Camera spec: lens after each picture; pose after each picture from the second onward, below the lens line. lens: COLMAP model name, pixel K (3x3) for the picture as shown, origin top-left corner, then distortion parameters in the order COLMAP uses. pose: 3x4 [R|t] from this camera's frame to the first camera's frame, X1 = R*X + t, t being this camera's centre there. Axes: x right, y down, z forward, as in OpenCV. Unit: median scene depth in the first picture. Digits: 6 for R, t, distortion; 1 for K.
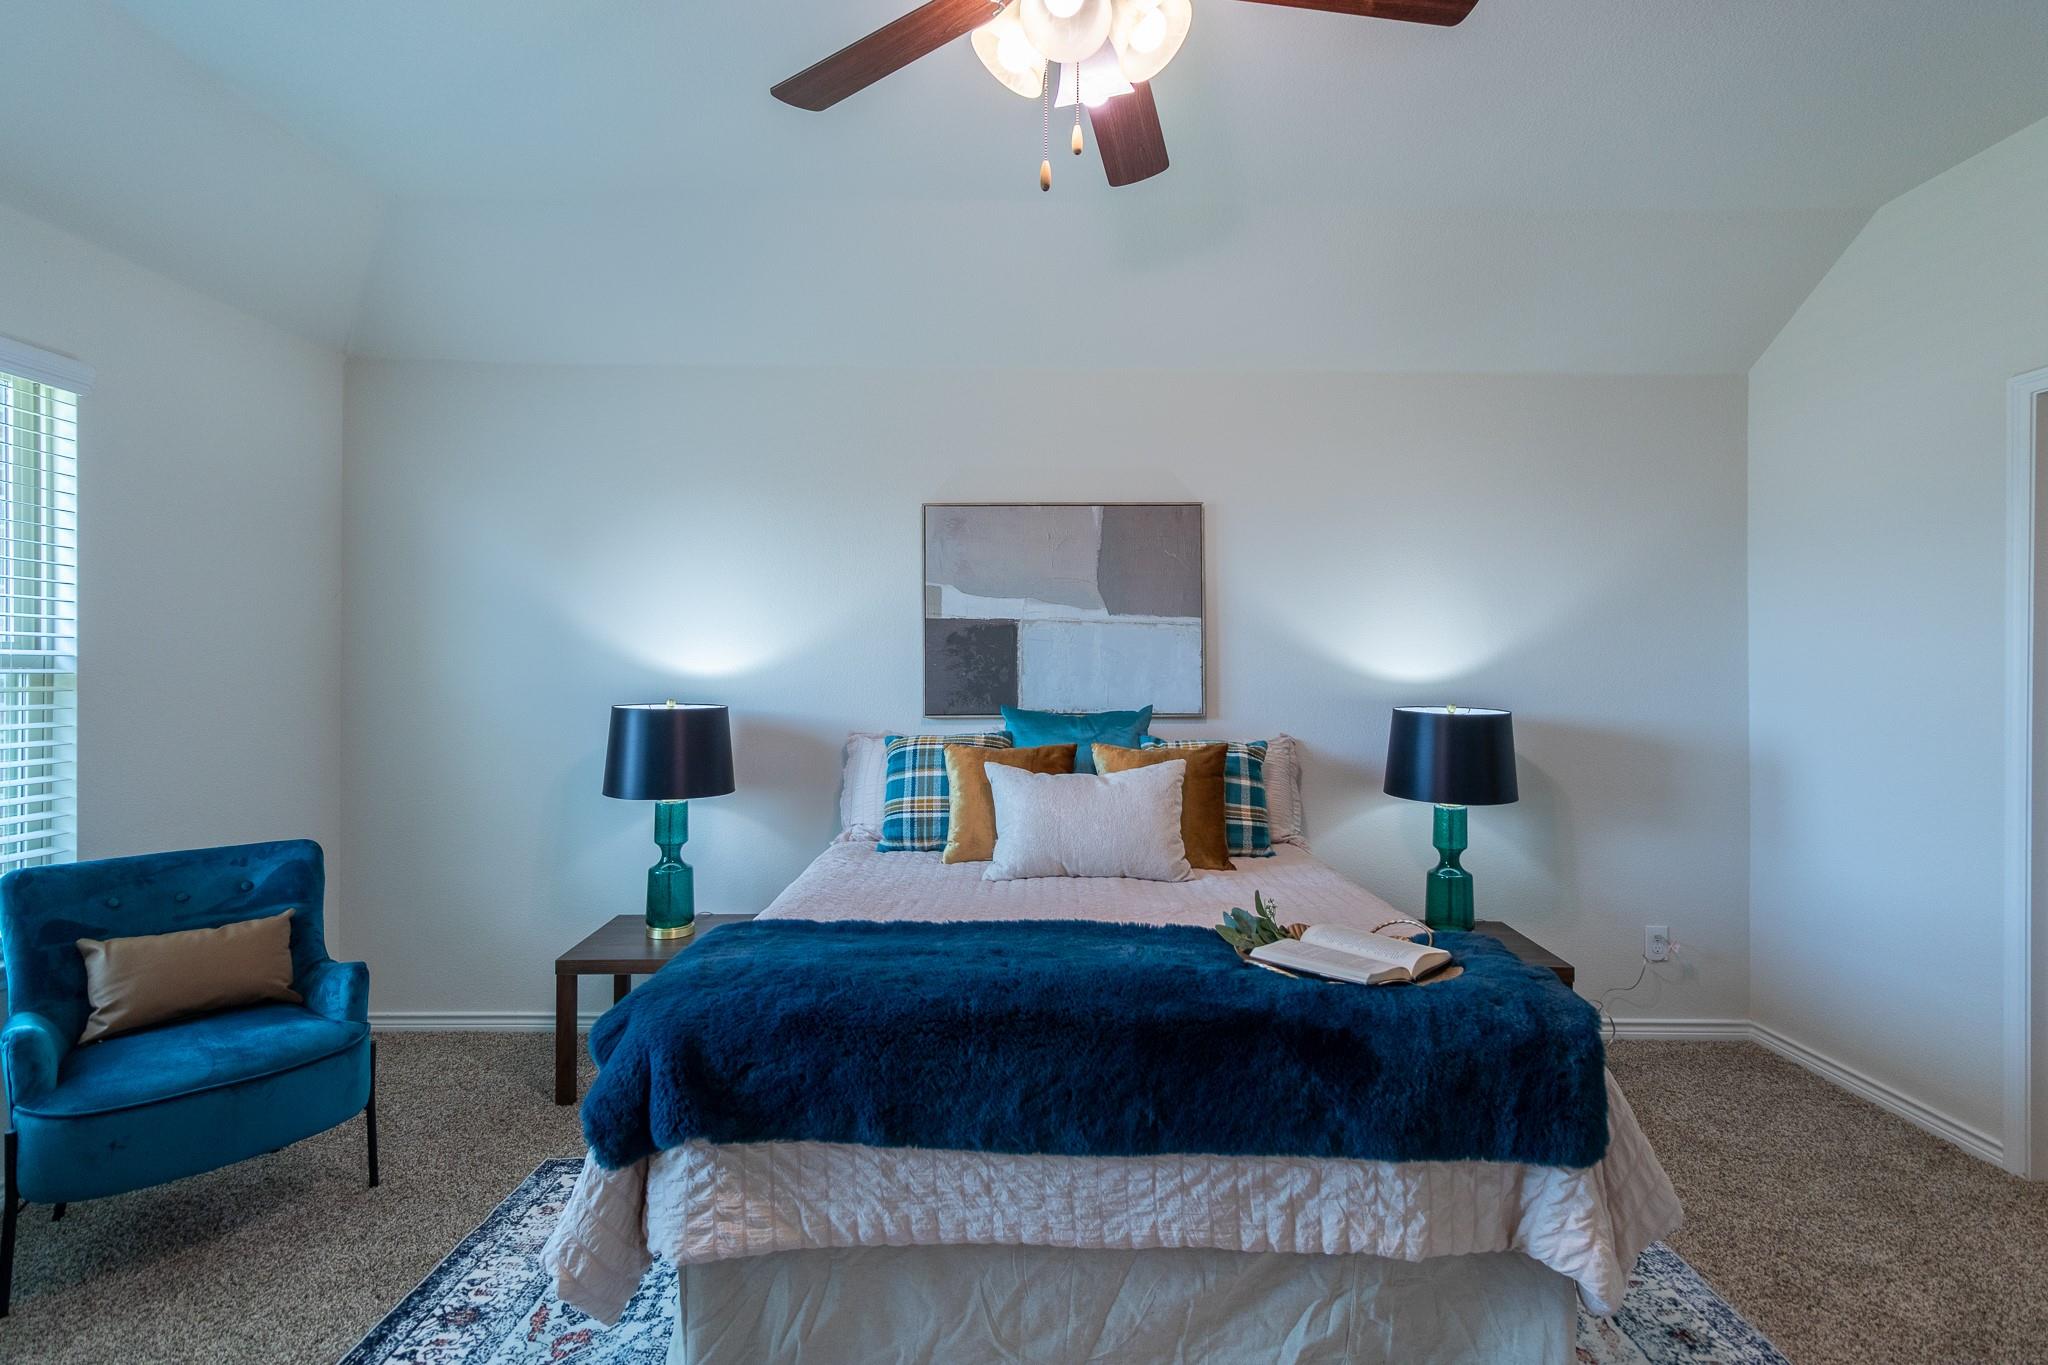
lens RADIAL K [[967.8, 0, 1014.1], [0, 967.8, 673.5], [0, 0, 1]] dist [0.003642, -0.000472]
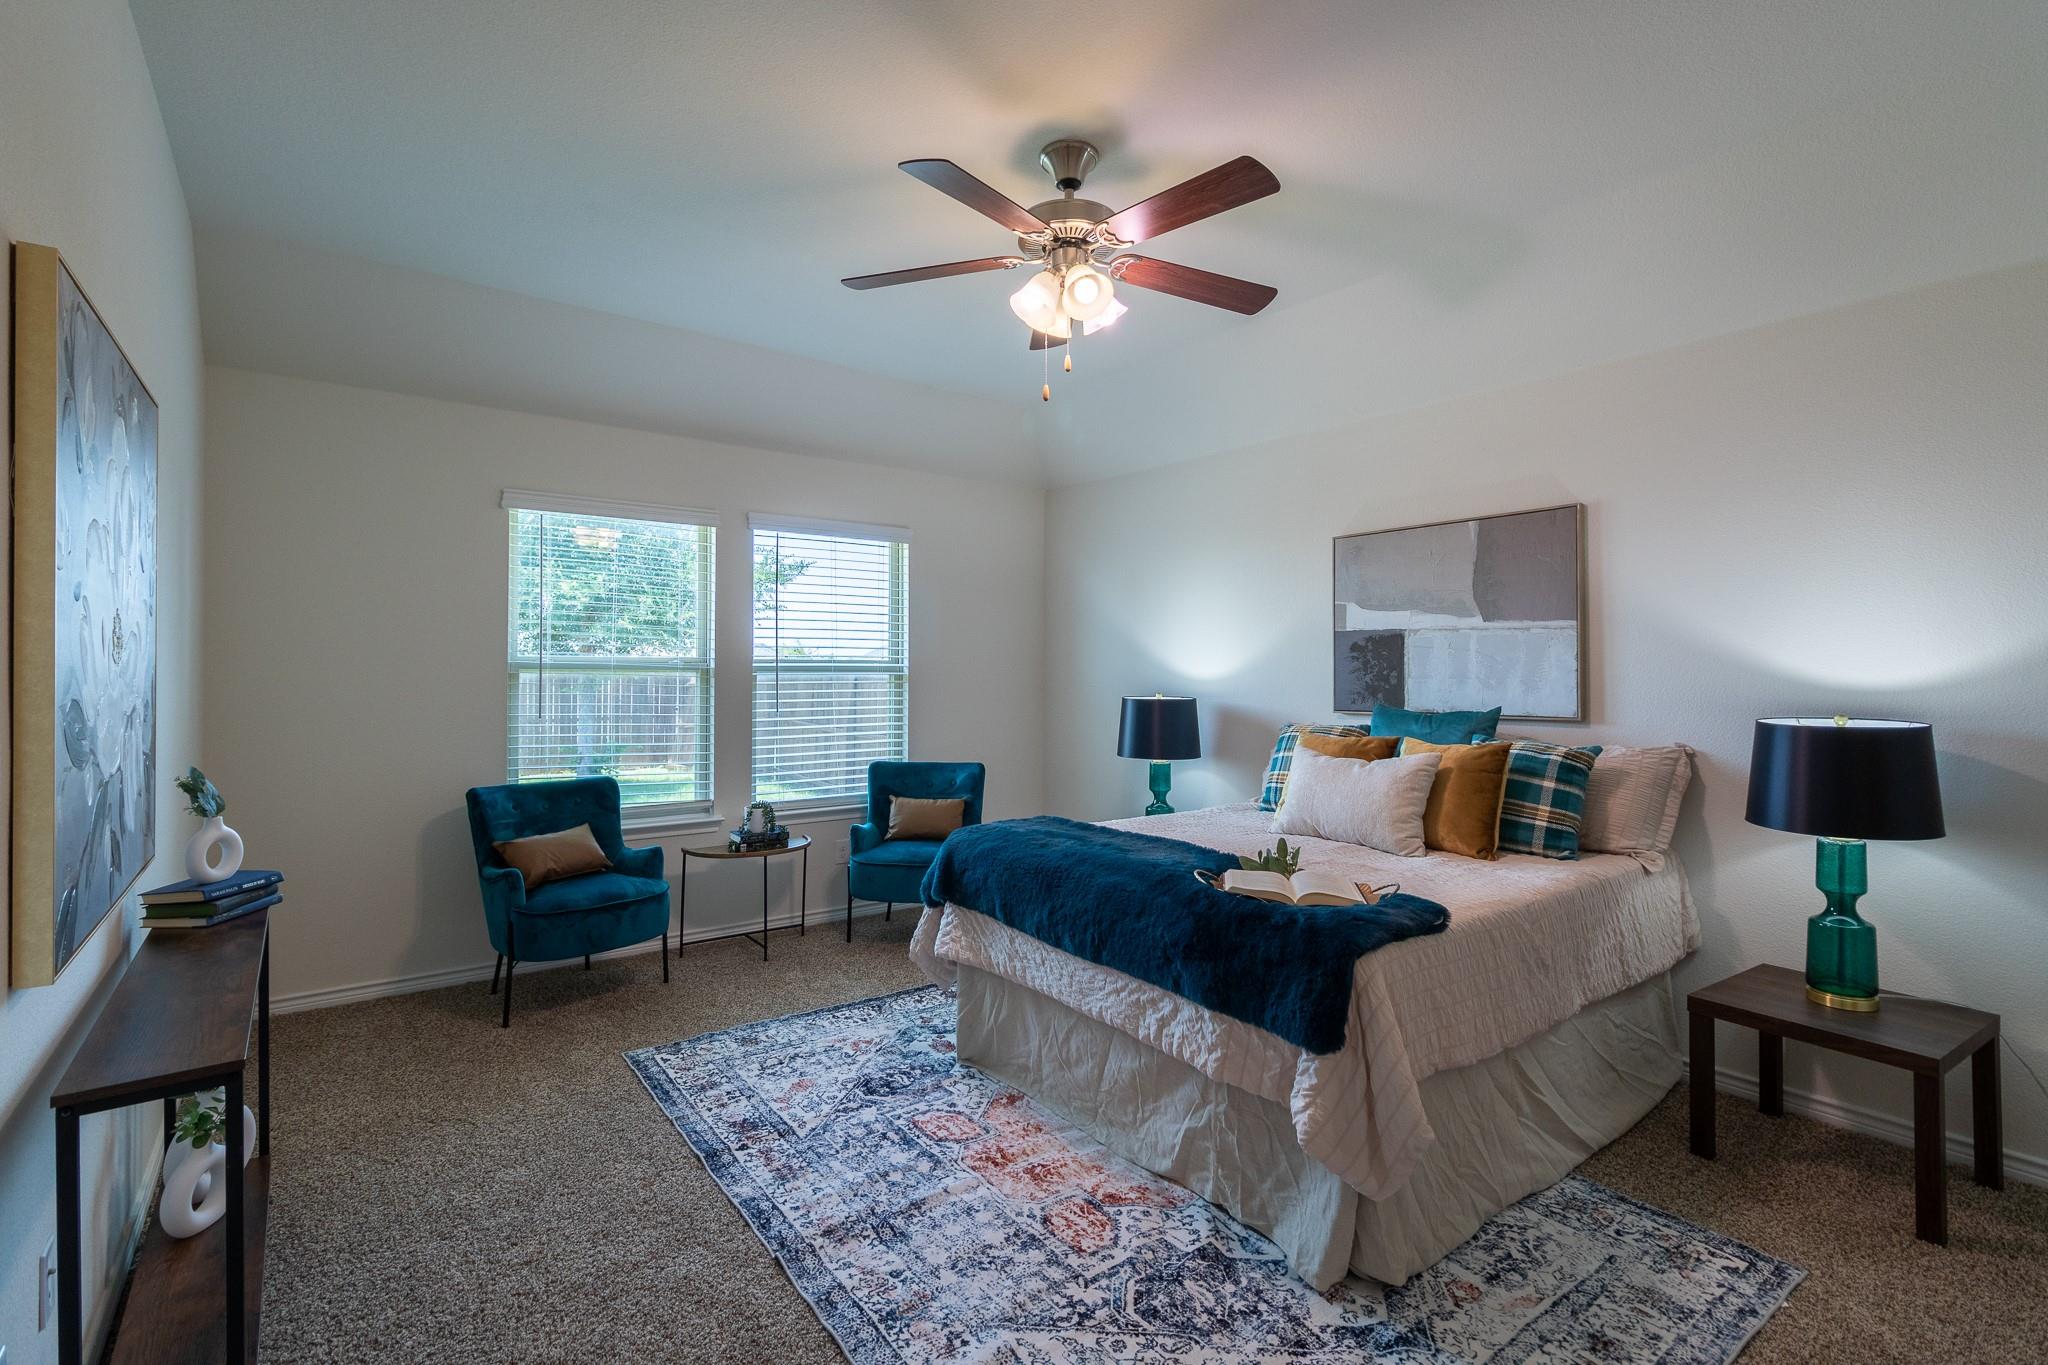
lens RADIAL K [[967.8, 0, 1014.1], [0, 967.8, 673.5], [0, 0, 1]] dist [0.003642, -0.000472]
pose [[0.587037, -0.000356, -0.809560, 0.732611], [-0.005275, 0.999977, -0.004265, 0.004103], [0.809543, 0.006774, 0.587021, -0.049160]]
